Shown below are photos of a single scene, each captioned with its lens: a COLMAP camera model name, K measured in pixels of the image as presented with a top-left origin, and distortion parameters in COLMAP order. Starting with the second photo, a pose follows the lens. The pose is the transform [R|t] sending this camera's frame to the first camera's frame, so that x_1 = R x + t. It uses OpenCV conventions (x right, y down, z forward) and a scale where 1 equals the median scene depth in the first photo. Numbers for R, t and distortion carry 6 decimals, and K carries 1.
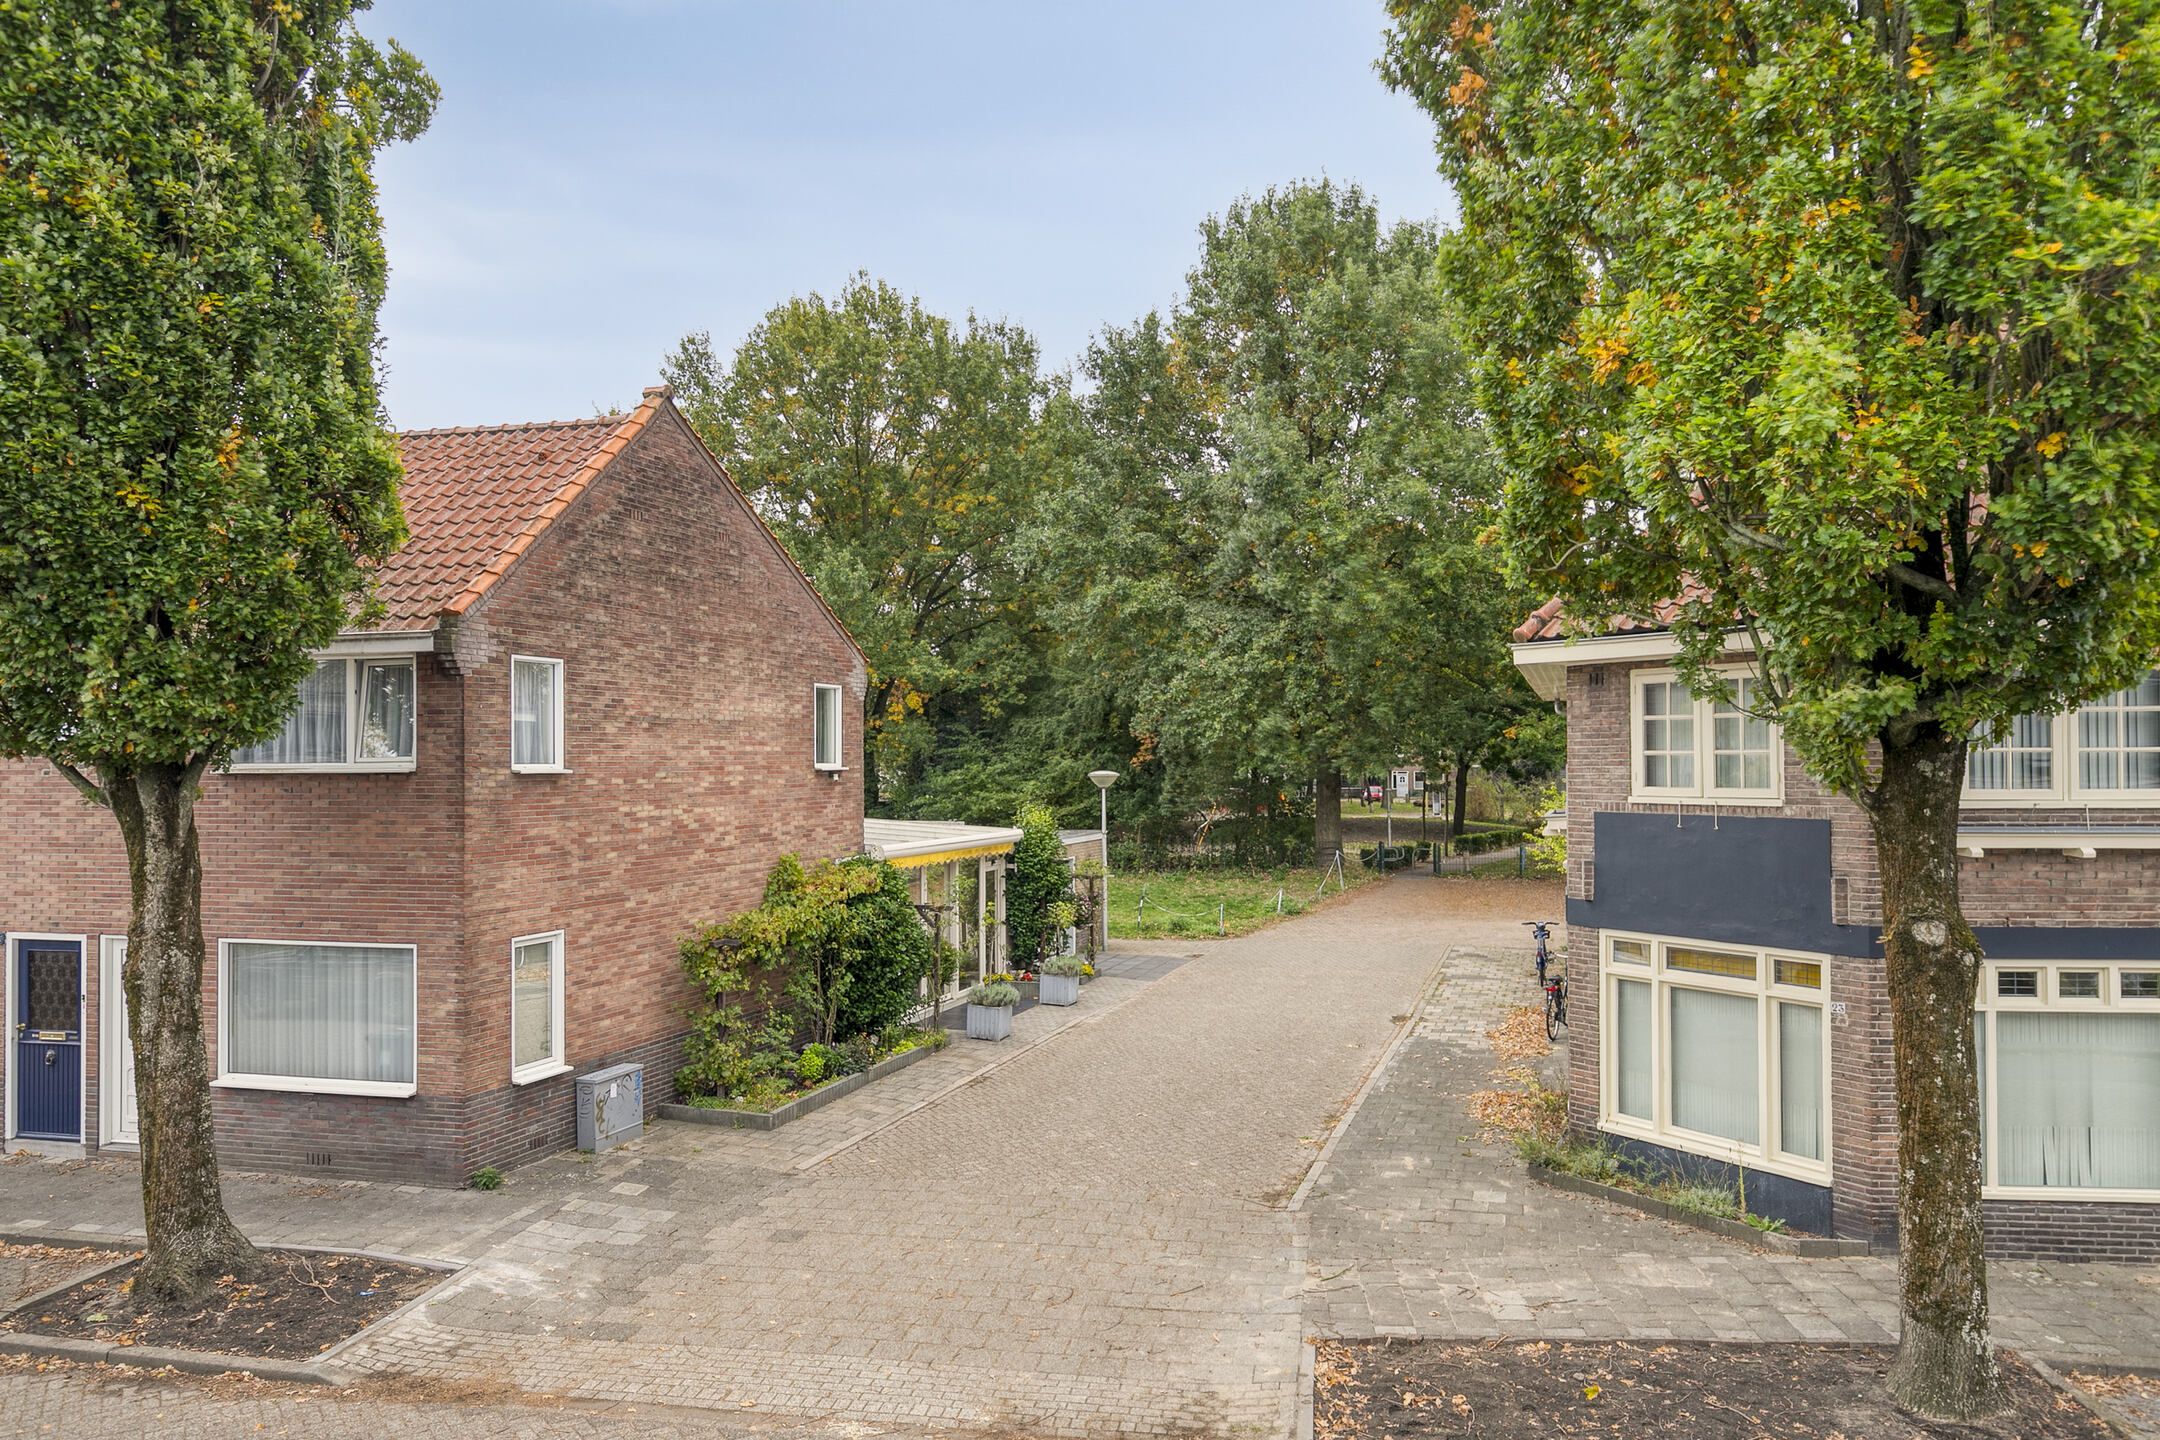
lens RADIAL K [[1478.3, 0, 1087.2], [0, 1478.3, 742.0], [0, 0, 1]] dist [0.015014, 0.004234]
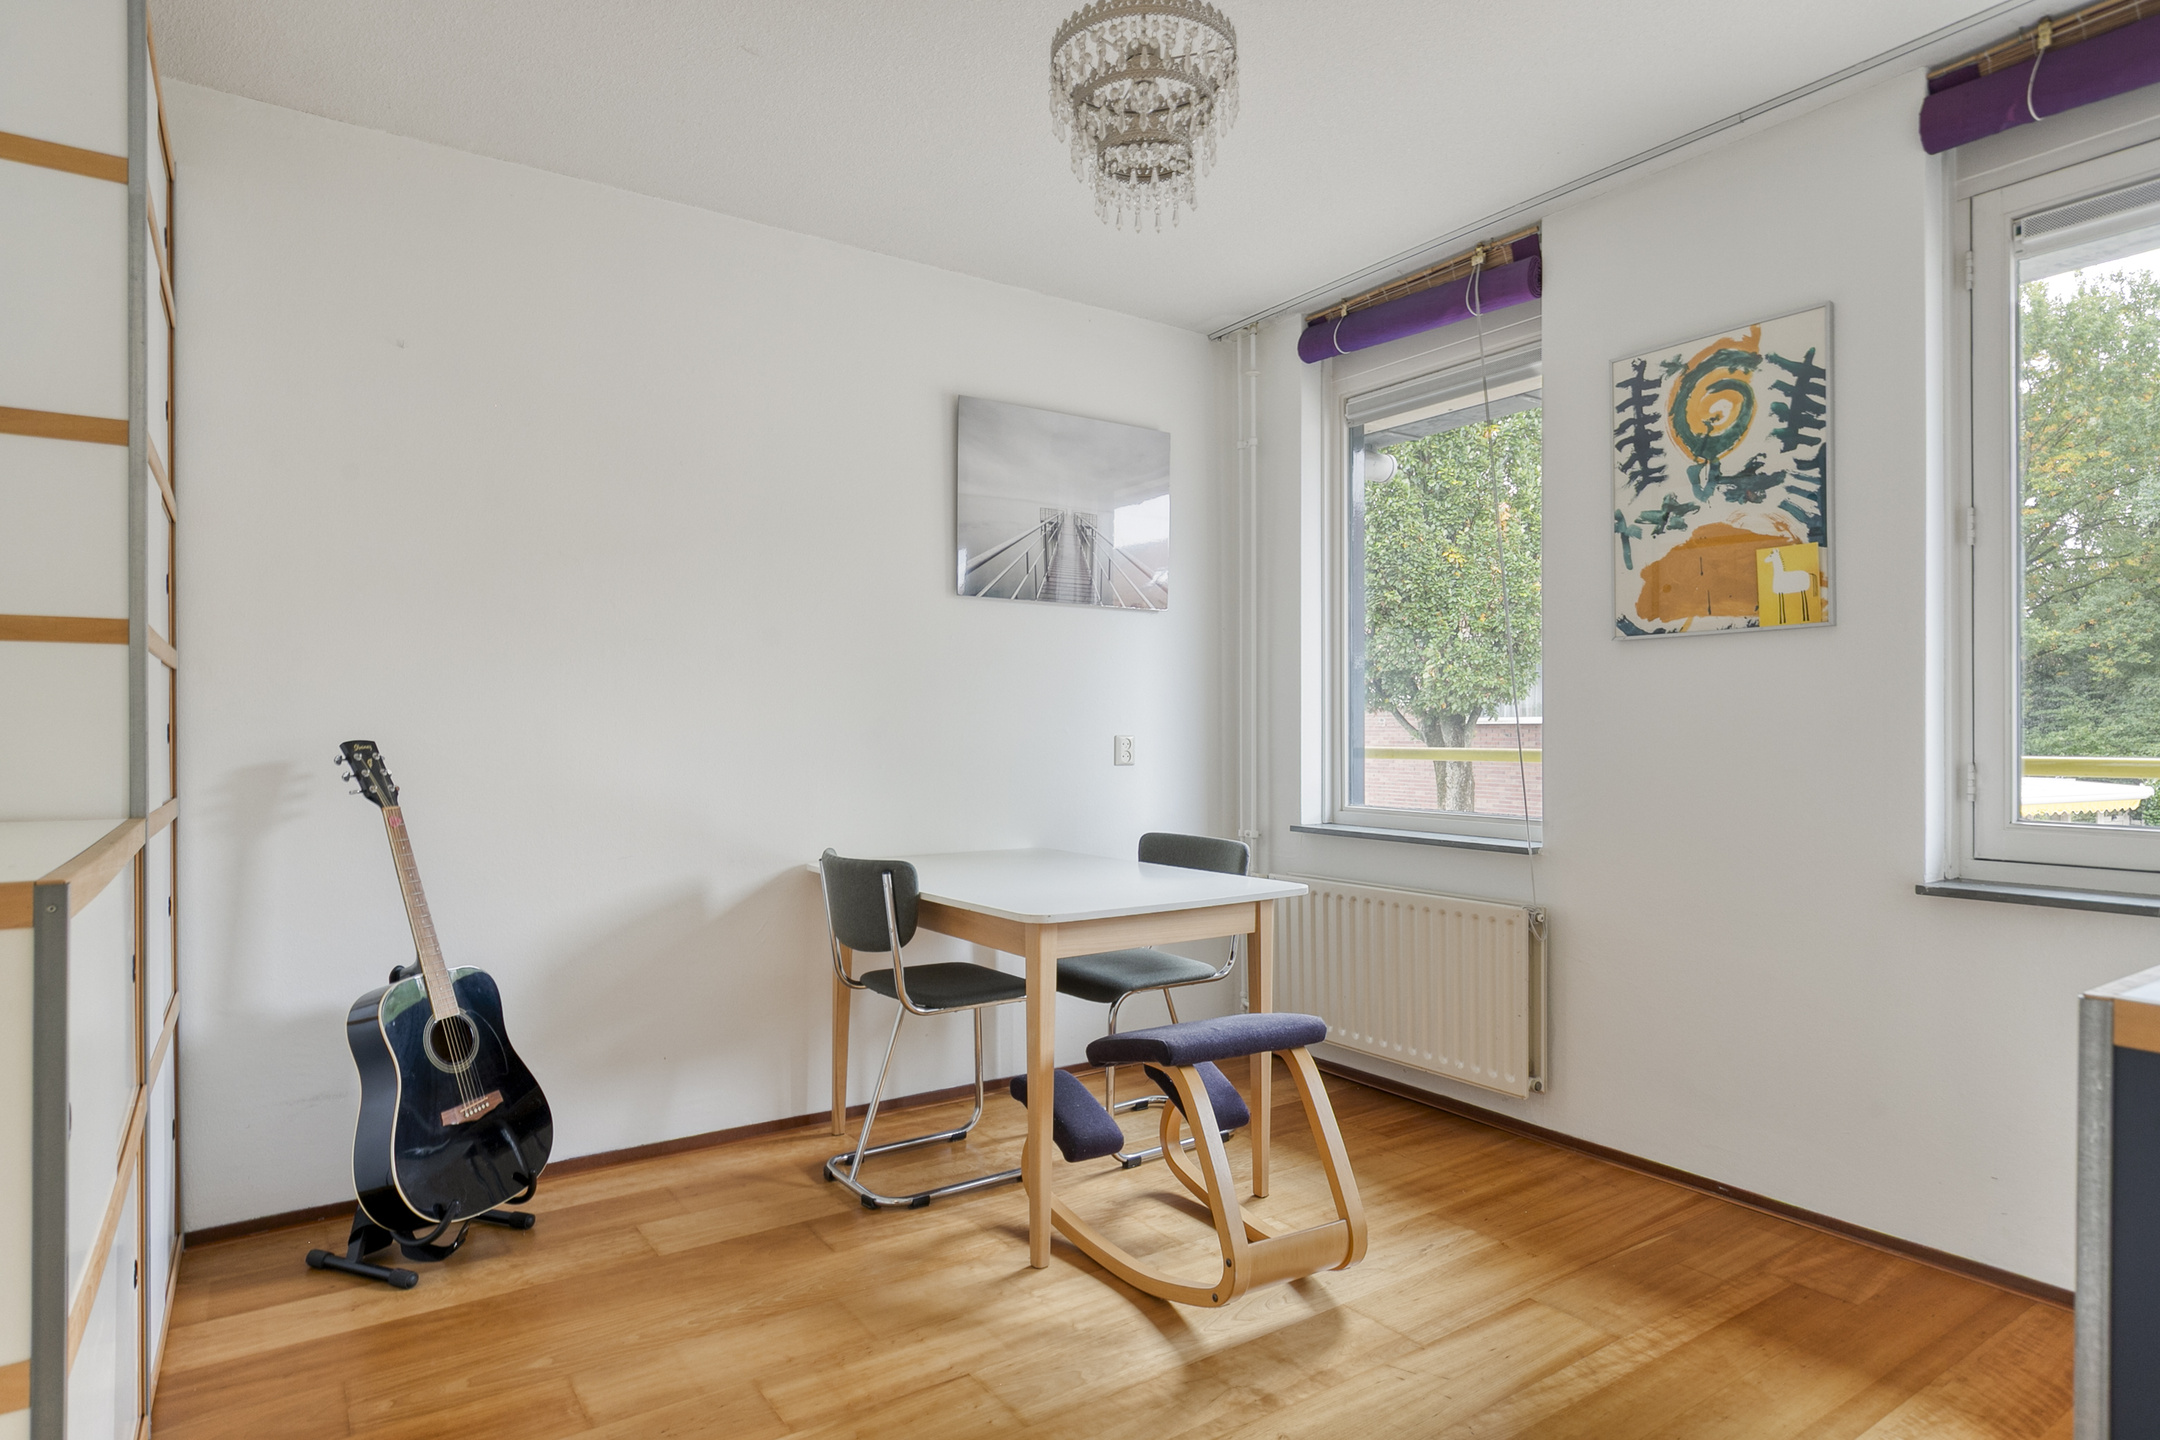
lens RADIAL K [[1182.6, 0, 1083.3], [0, 1182.6, 731.8], [0, 0, 1]] dist [-0.008725, 0.004436]
pose [[0.713382, 0.004952, -0.700758, -0.002881], [0.008415, 0.999842, 0.015632, 0.008325], [0.700725, -0.017048, 0.713228, -0.209072]]
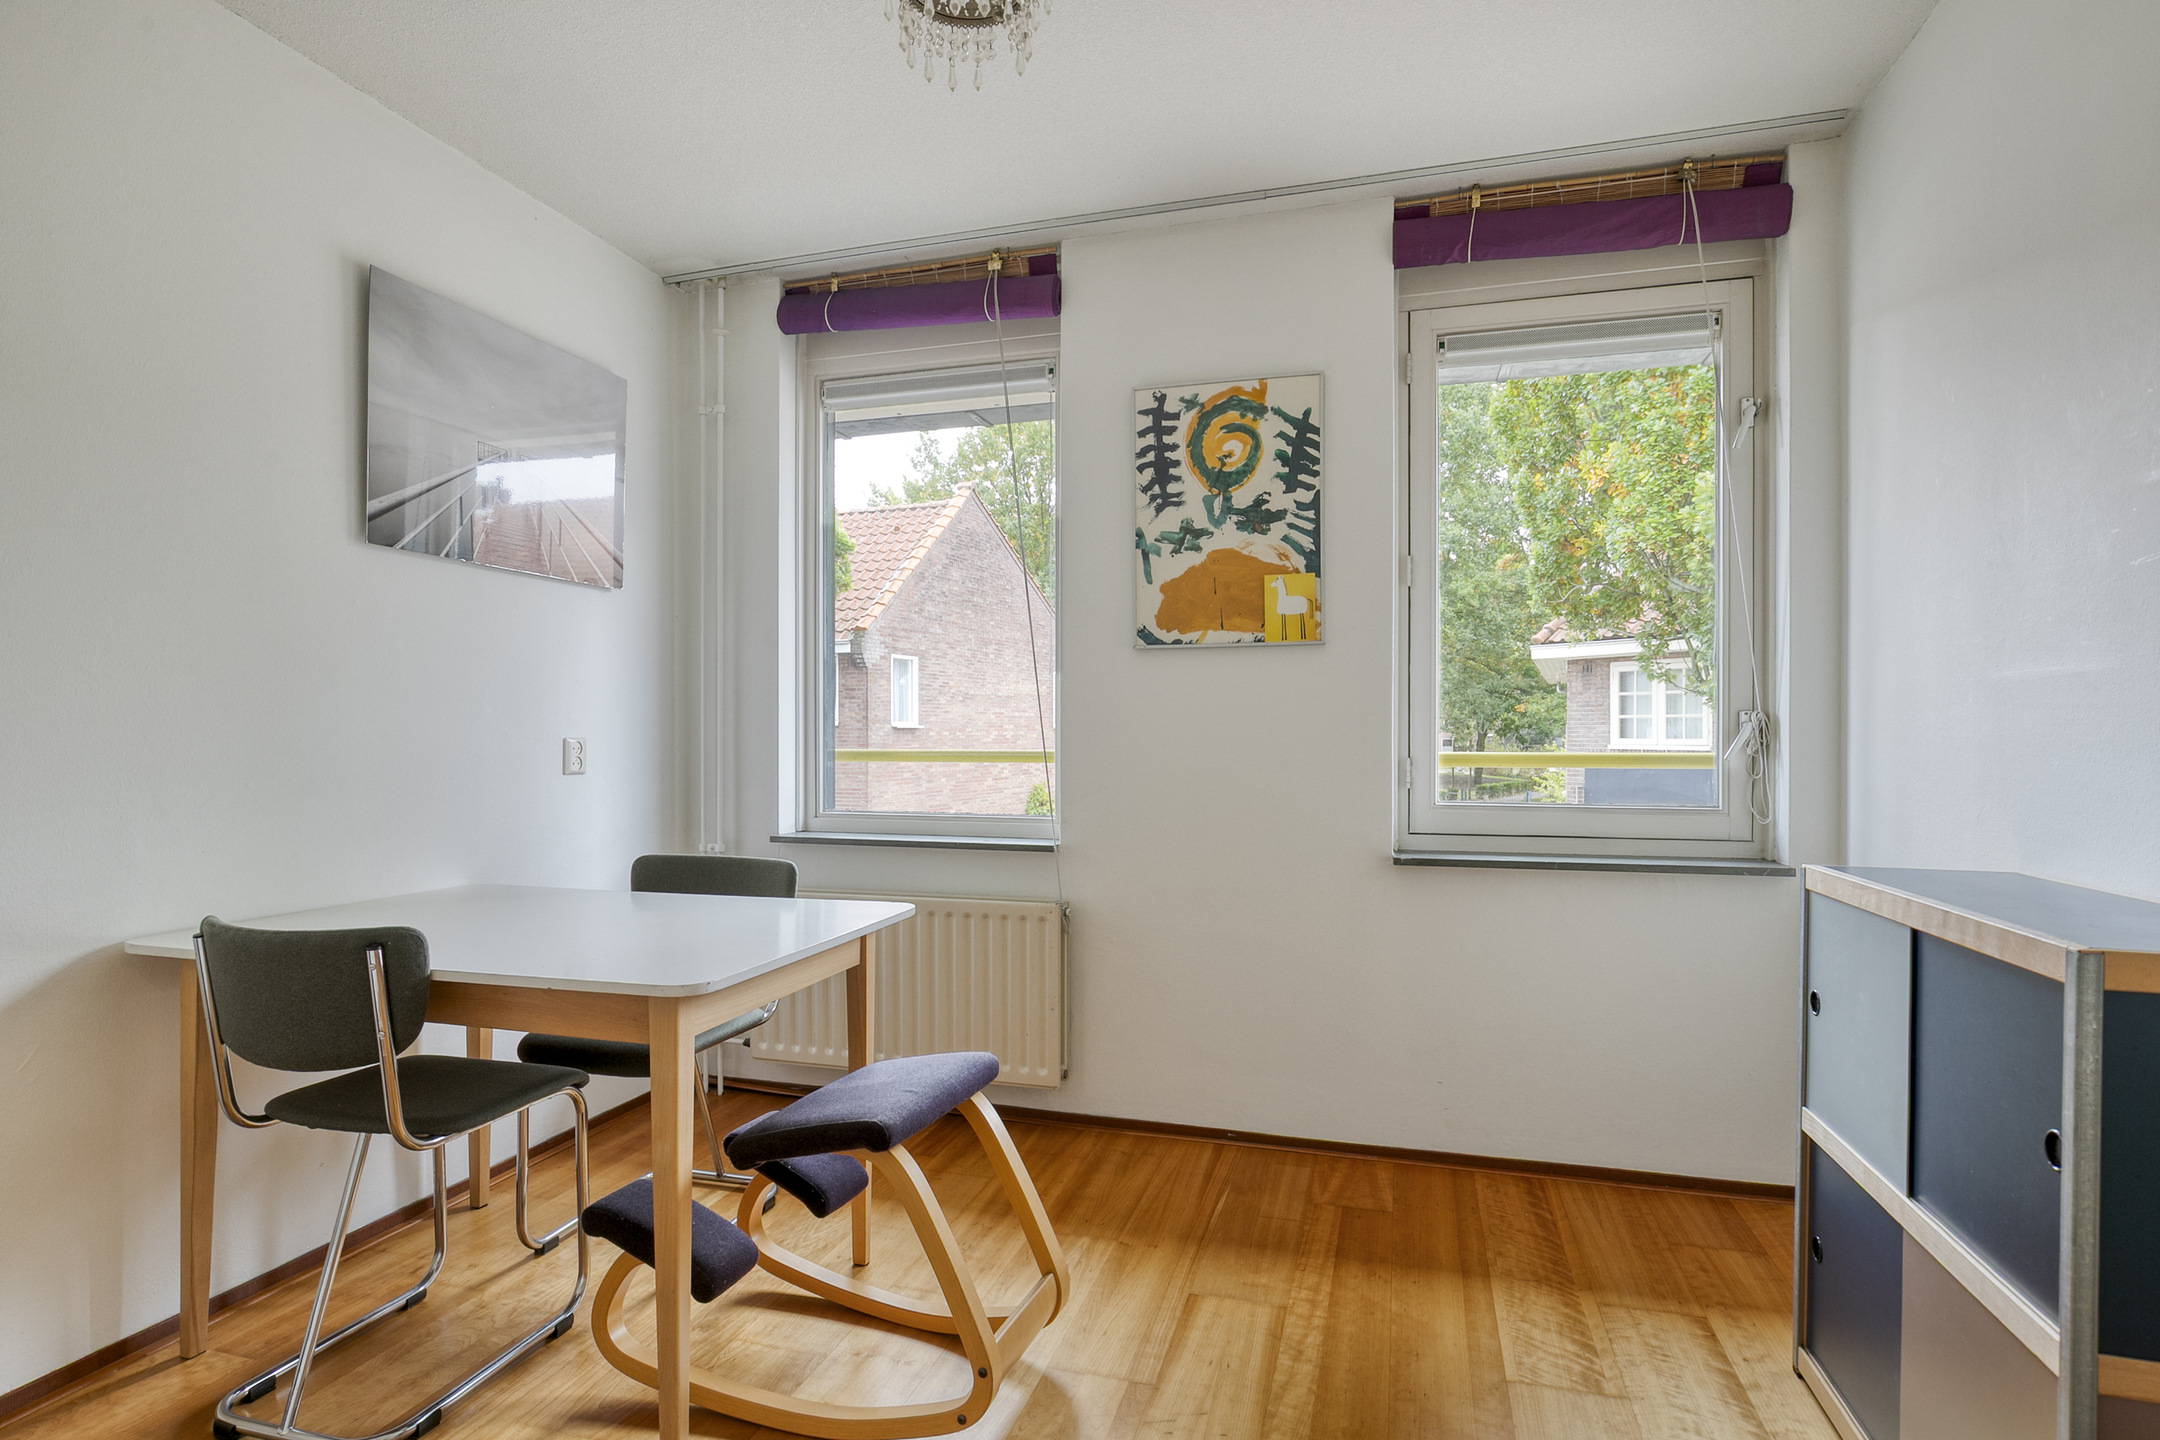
lens RADIAL K [[1084.9, 0, 1081.0], [0, 1084.9, 738.6], [0, 0, 1]] dist [-0.017798, 0.004832]
pose [[0.994450, 0.005245, -0.105081, -0.070678], [-0.002980, 0.999760, 0.021707, 0.008938], [0.105169, -0.021274, 0.994227, -0.201005]]
